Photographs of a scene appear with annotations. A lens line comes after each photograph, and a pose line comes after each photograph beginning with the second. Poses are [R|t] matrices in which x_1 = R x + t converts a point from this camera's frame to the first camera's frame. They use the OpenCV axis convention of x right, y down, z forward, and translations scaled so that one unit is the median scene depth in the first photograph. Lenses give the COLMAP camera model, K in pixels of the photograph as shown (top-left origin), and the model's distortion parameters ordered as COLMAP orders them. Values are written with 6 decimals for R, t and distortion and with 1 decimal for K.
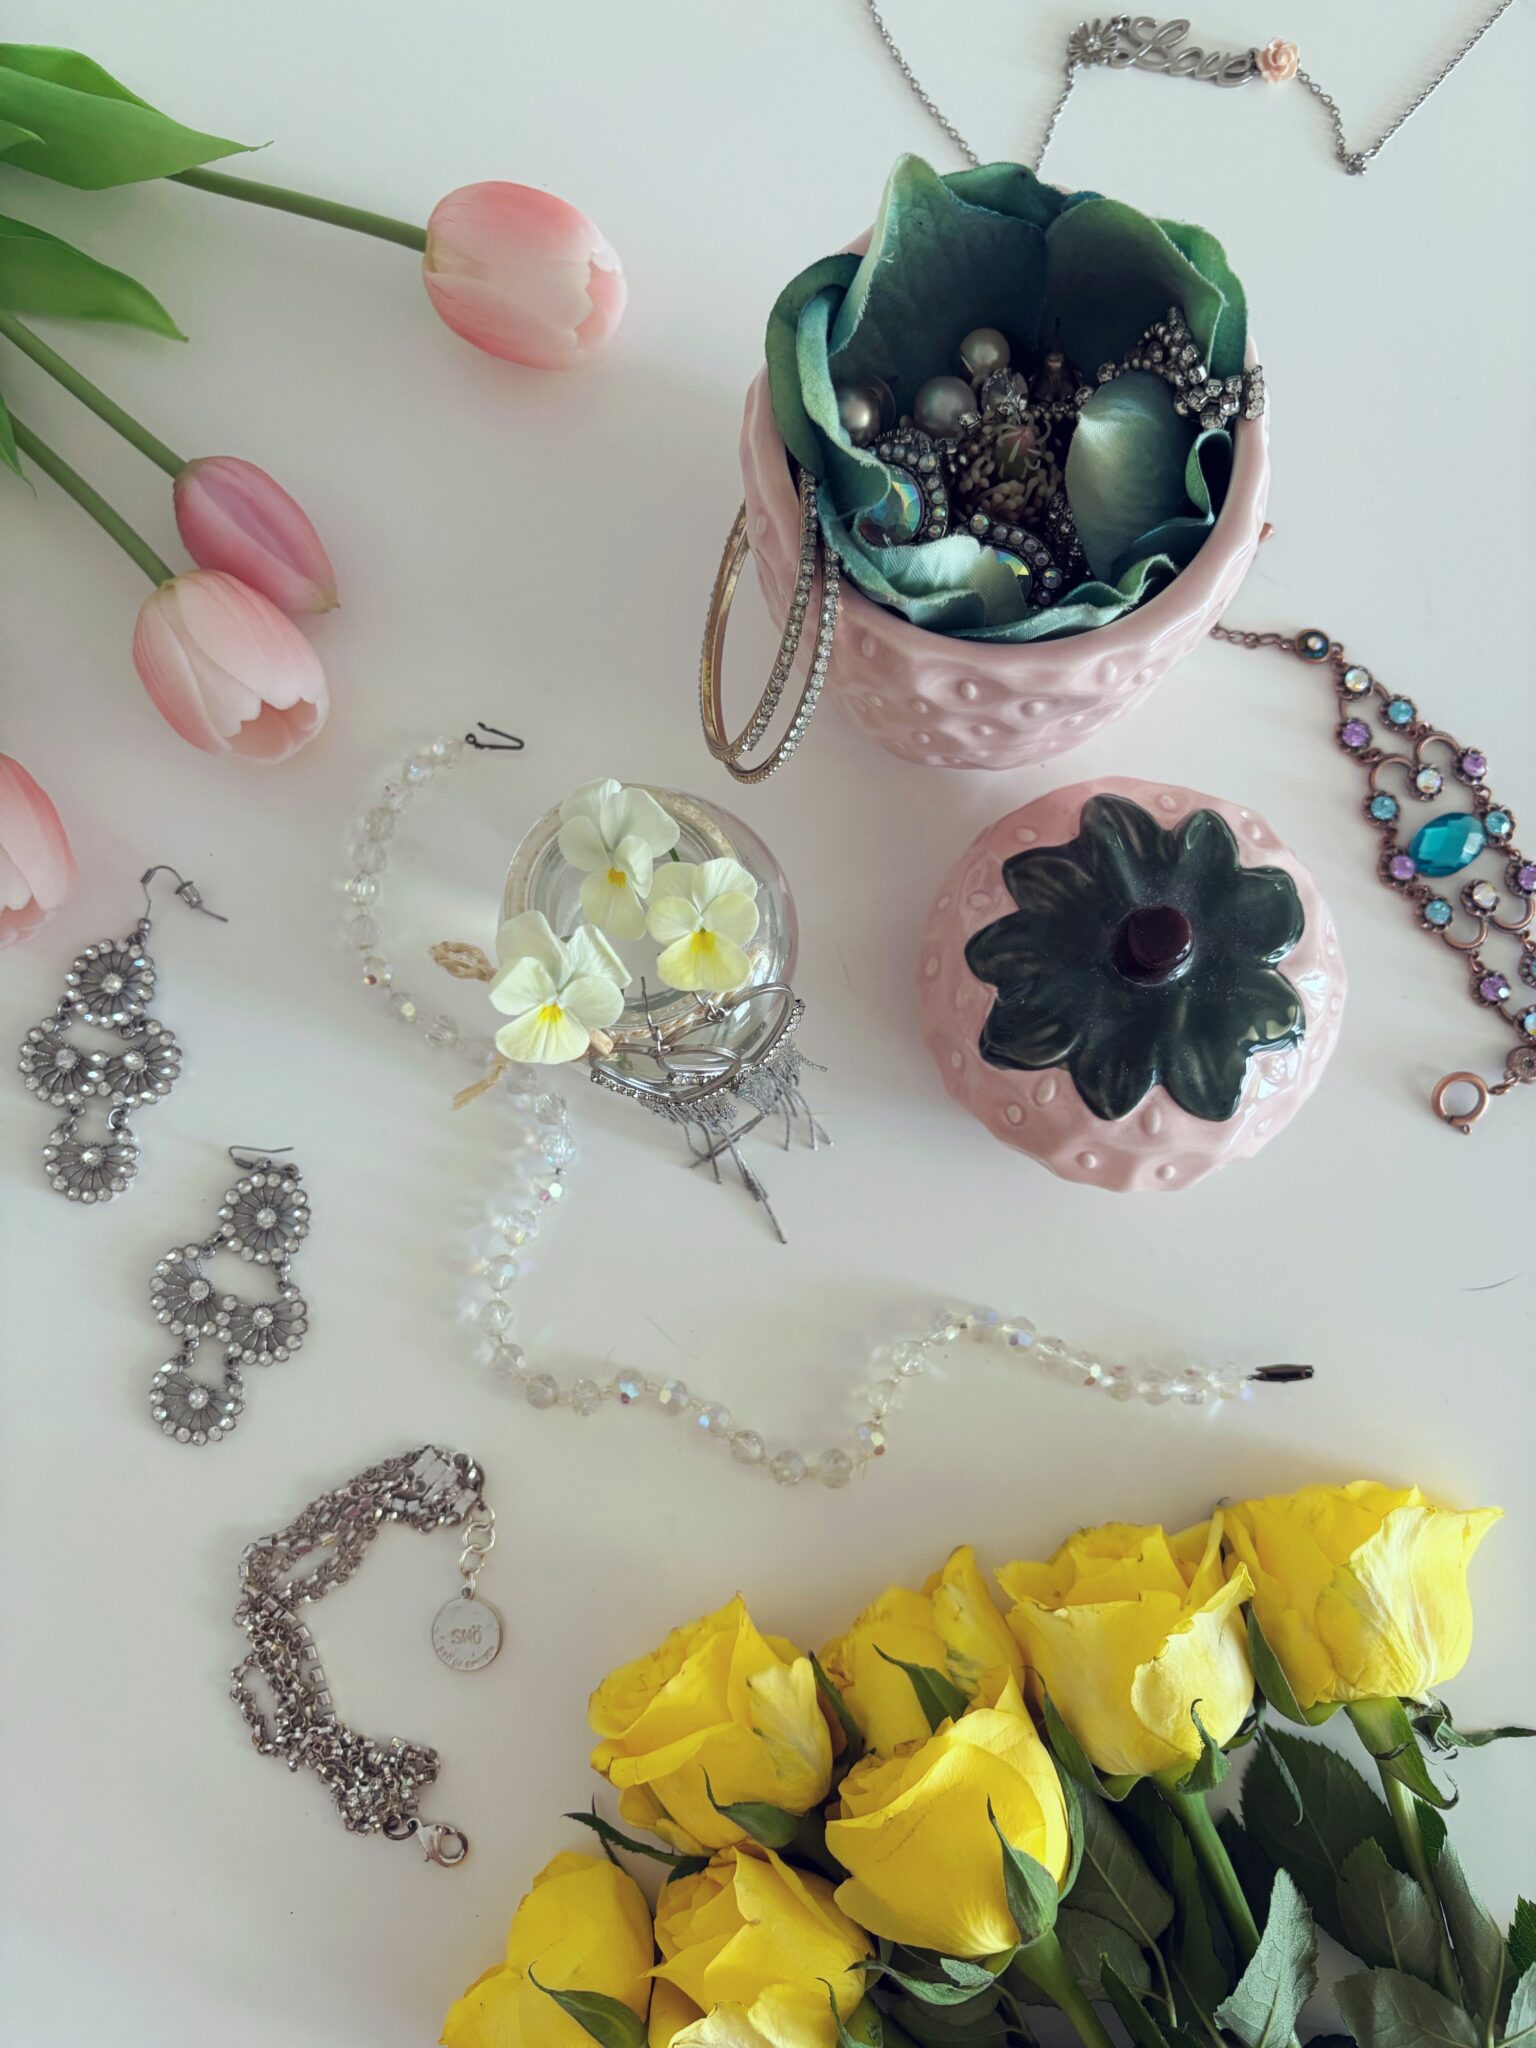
lens RADIAL K [[1541.4, 0, 761.8], [0, 1541.4, 1029.2], [0, 0, 1]] dist [0.023873, -0.002582]
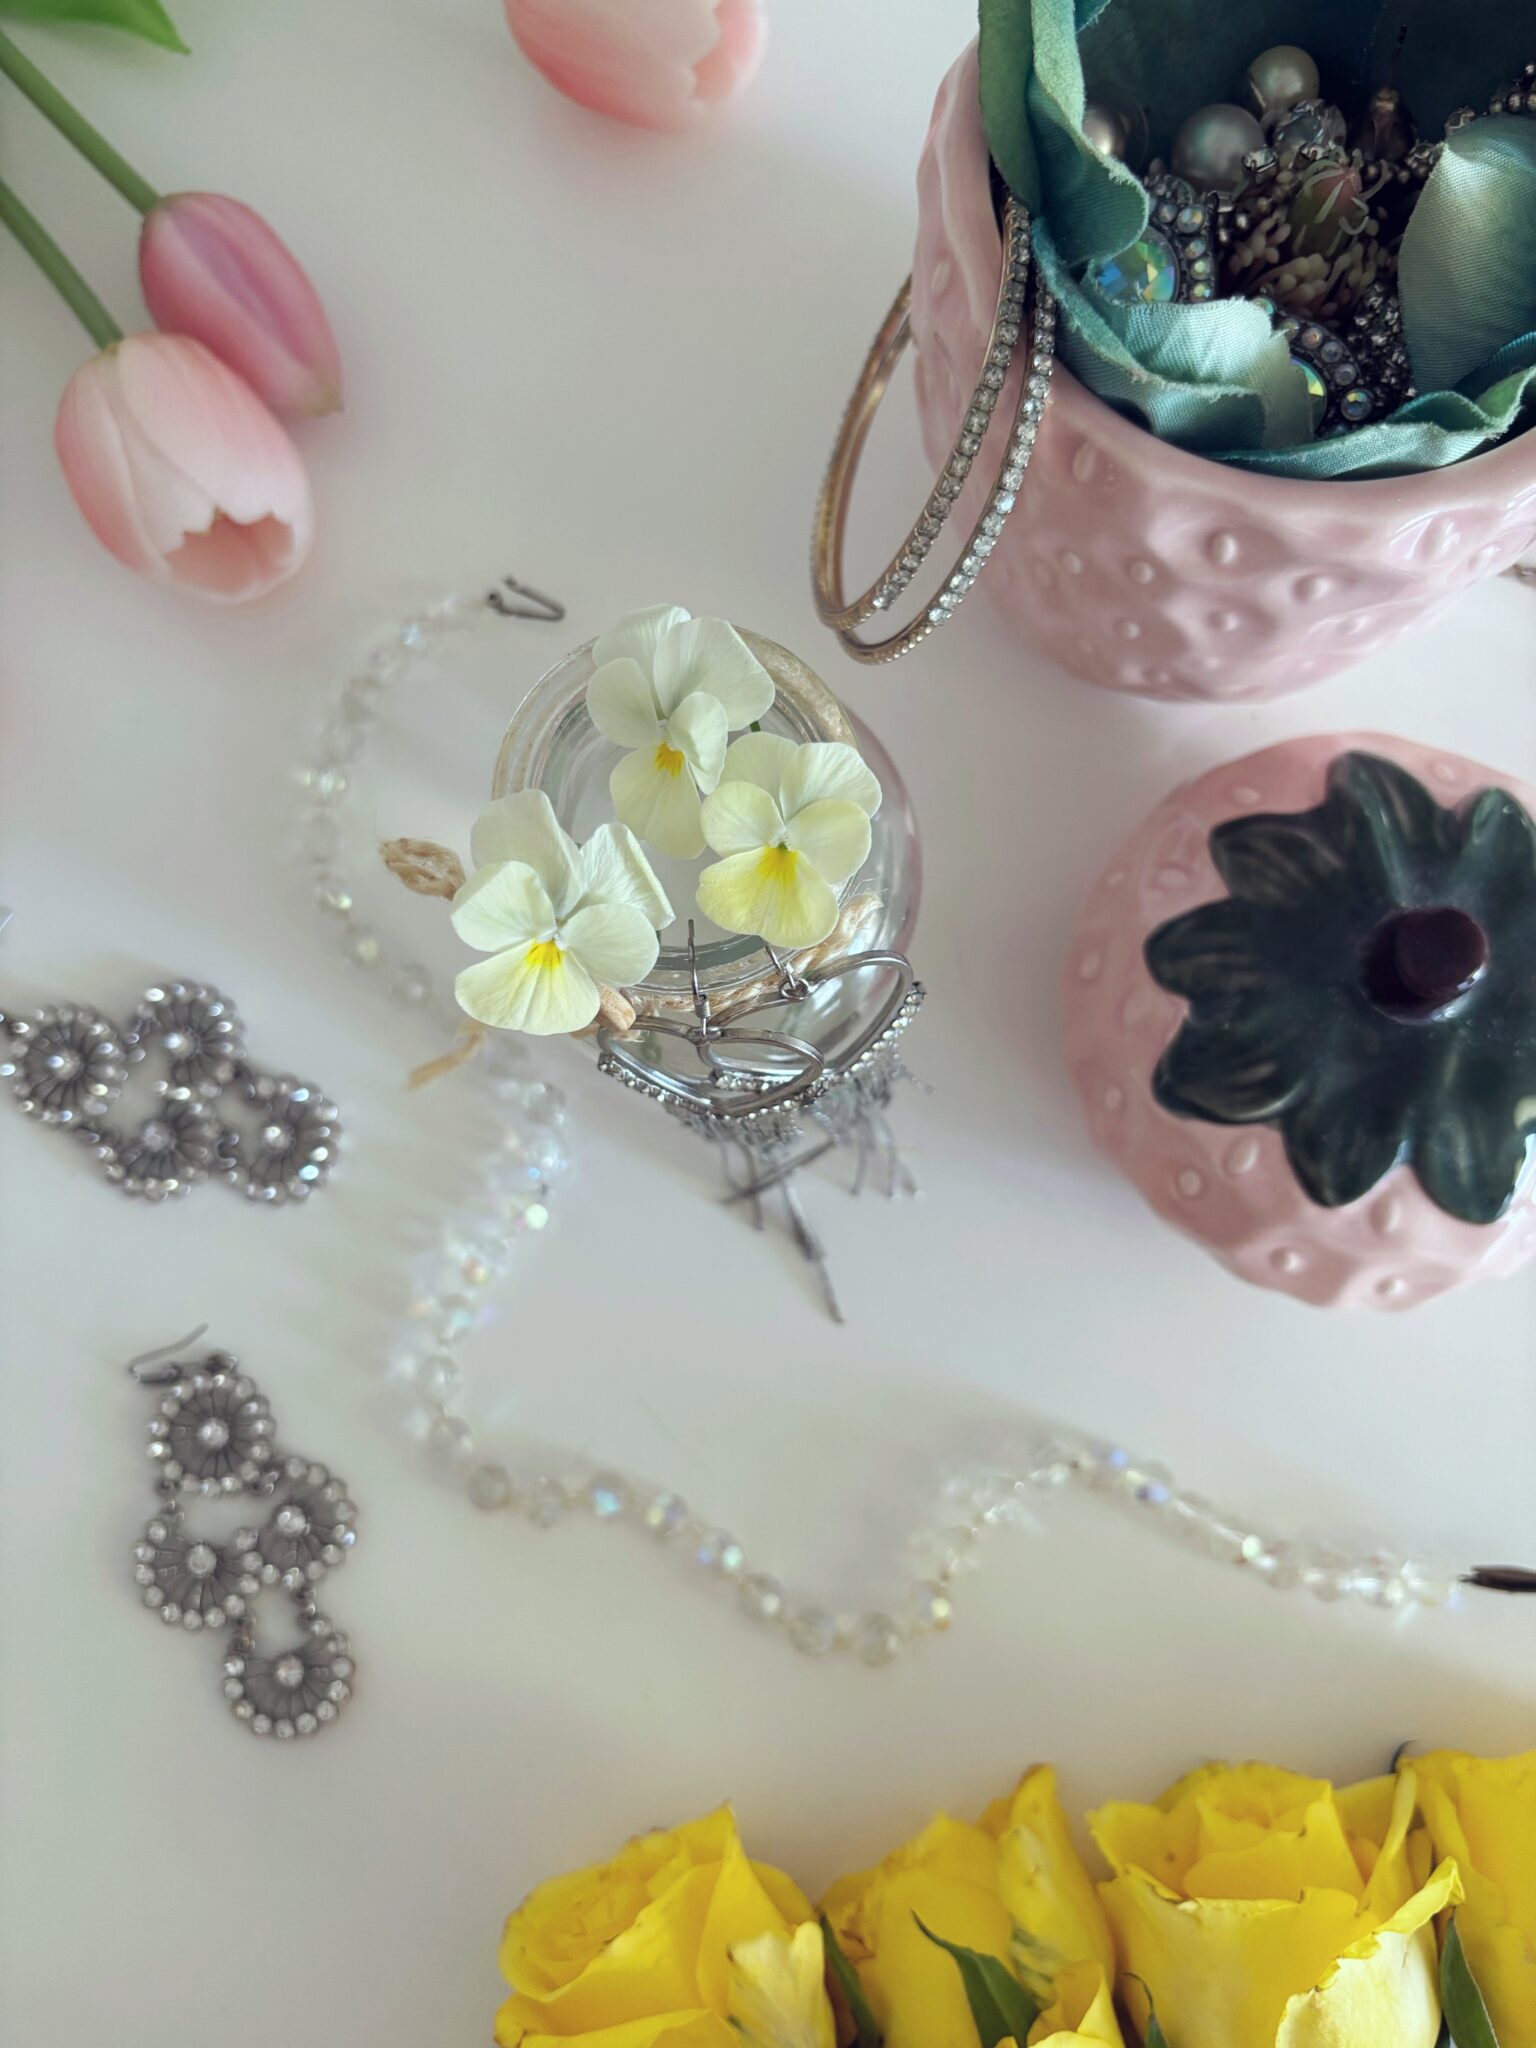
lens RADIAL K [[1631.0, 0, 773.3], [0, 1631.0, 1029.9], [0, 0, 1]] dist [-0.004338, -0.005143]
pose [[0.993867, 0.109231, -0.017207, -0.021170], [-0.109392, 0.993960, -0.008741, 0.012803], [0.016149, 0.010570, 0.999814, 0.254052]]
